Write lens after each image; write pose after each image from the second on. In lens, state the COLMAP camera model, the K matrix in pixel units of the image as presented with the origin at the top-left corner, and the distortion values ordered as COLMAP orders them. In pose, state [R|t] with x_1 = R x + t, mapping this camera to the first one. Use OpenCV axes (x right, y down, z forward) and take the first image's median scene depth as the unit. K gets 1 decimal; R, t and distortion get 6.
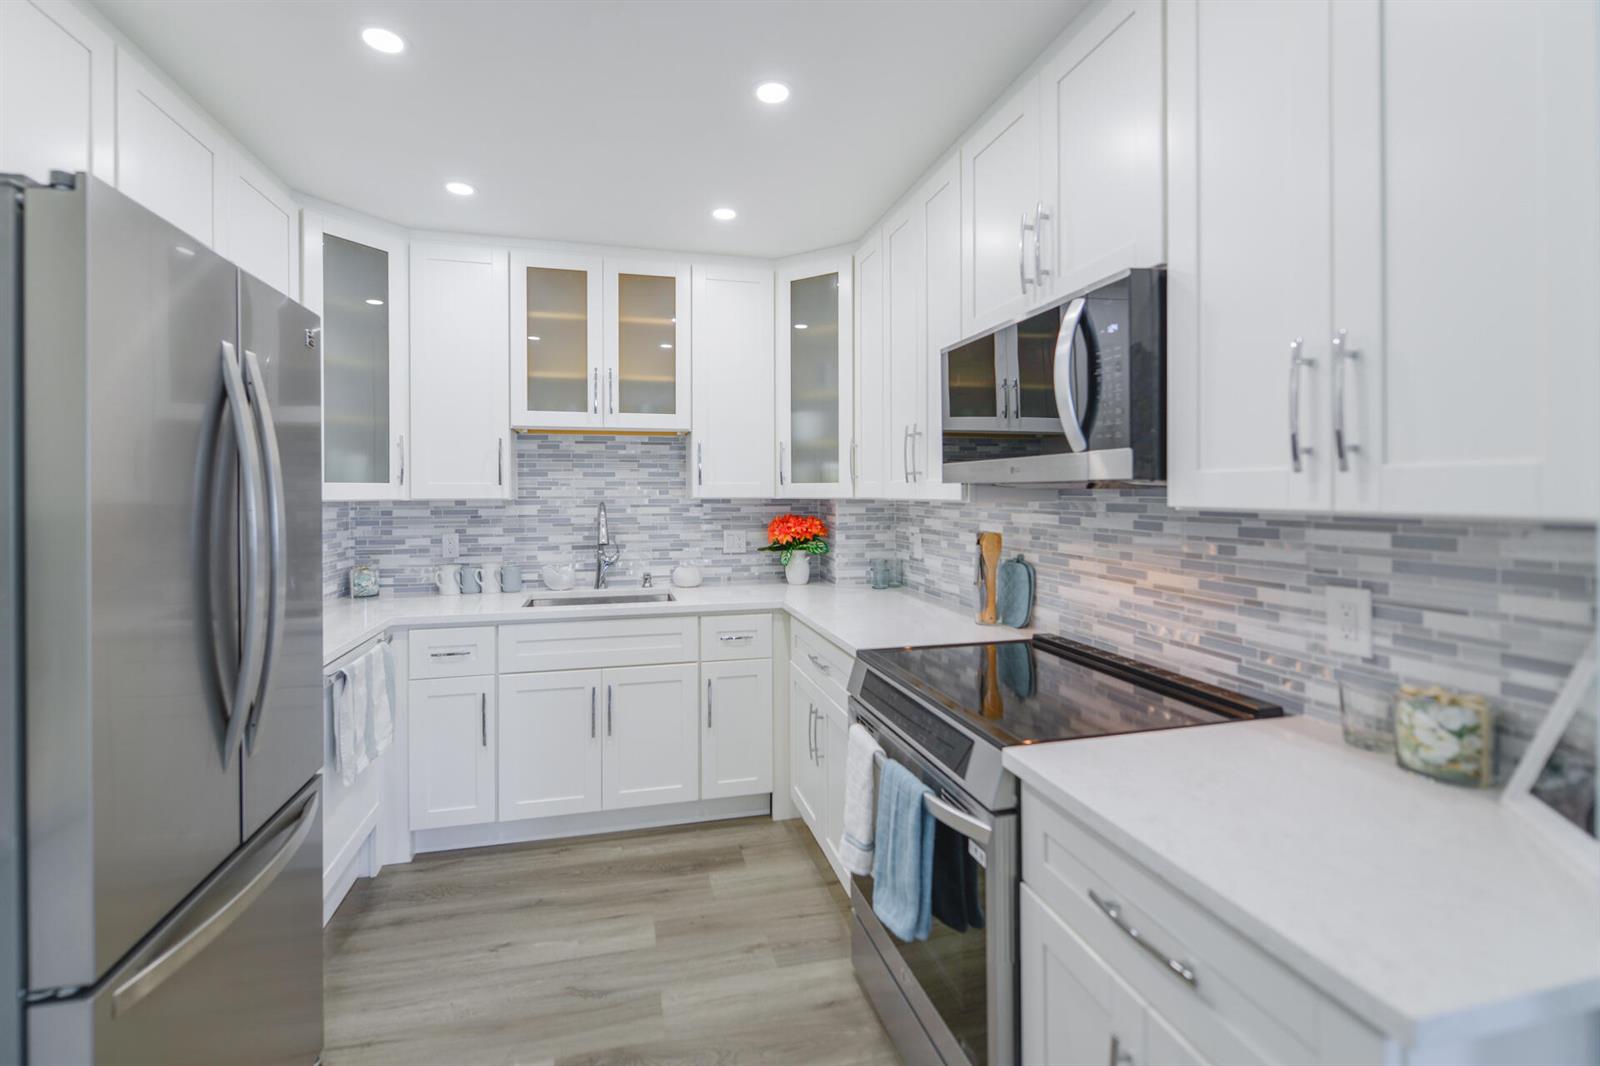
lens RADIAL K [[684.0, 0, 772.0], [0, 684.0, 494.5], [0, 0, 1]] dist [-0.000154, -0.000485]
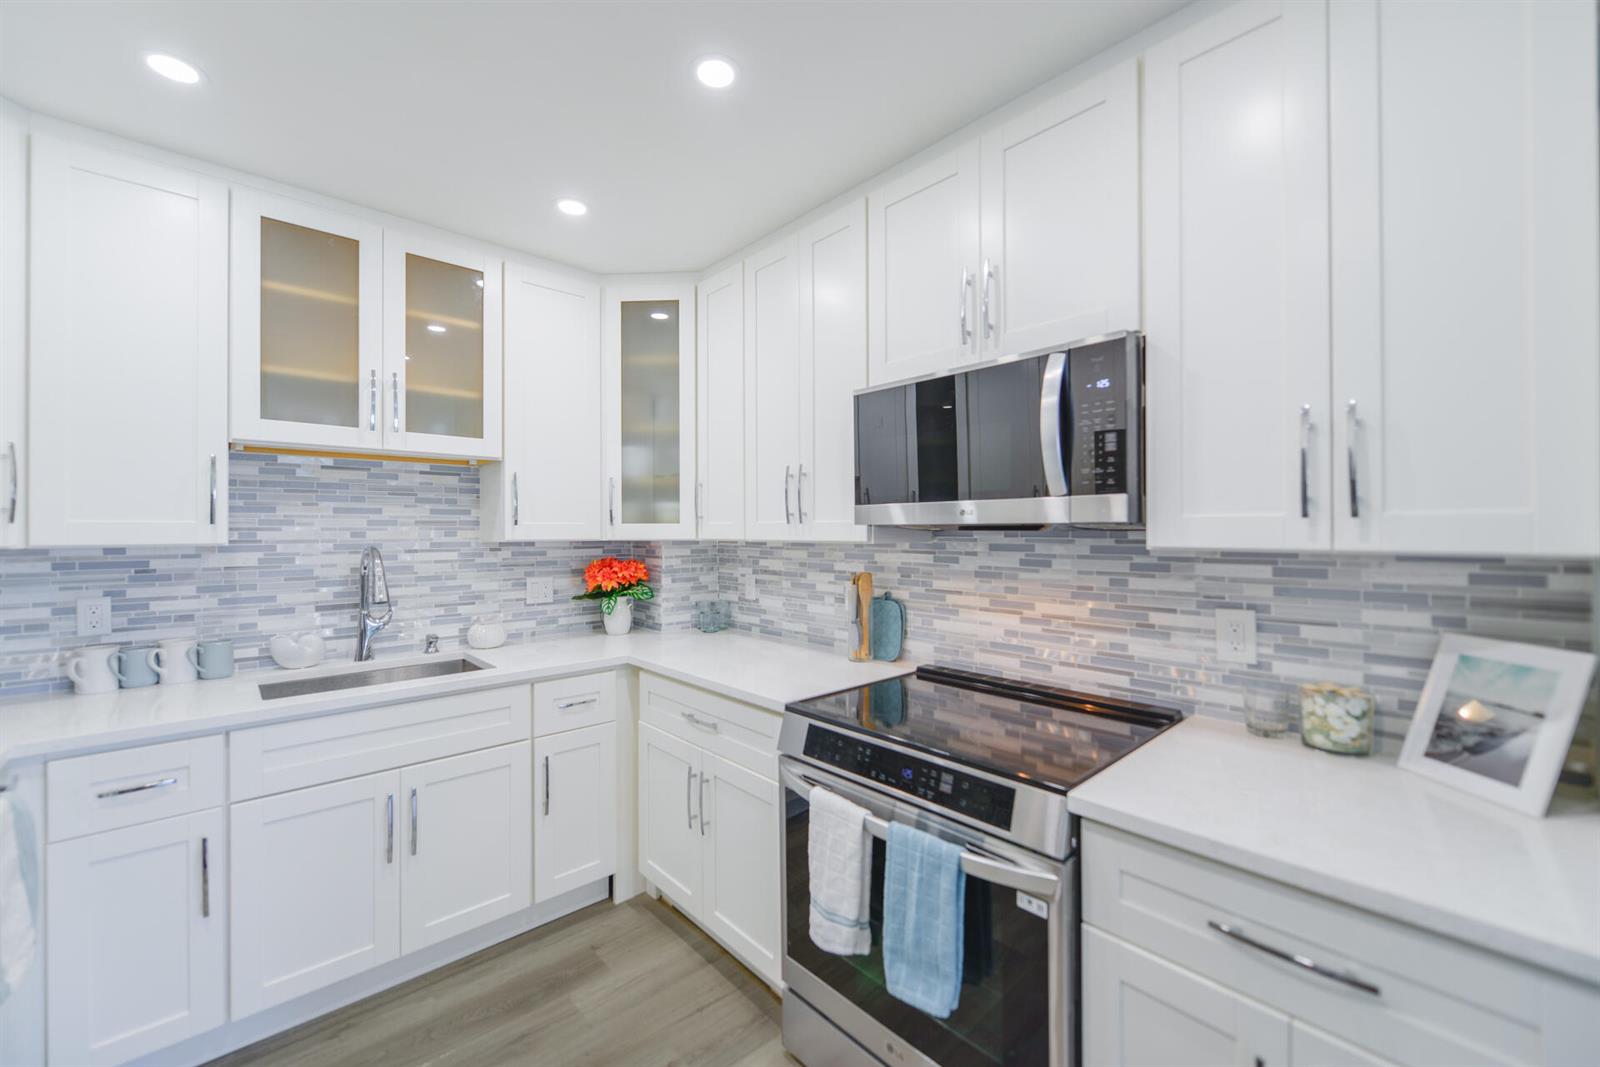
lens RADIAL K [[637.9, 0, 794.4], [0, 637.9, 528.4], [0, 0, 1]] dist [-0.001235, -0.000670]
pose [[0.876353, 0.001368, 0.481668, -0.190307], [0.002938, 0.999962, -0.008187, -0.002704], [-0.481661, 0.008590, 0.876316, 0.157672]]
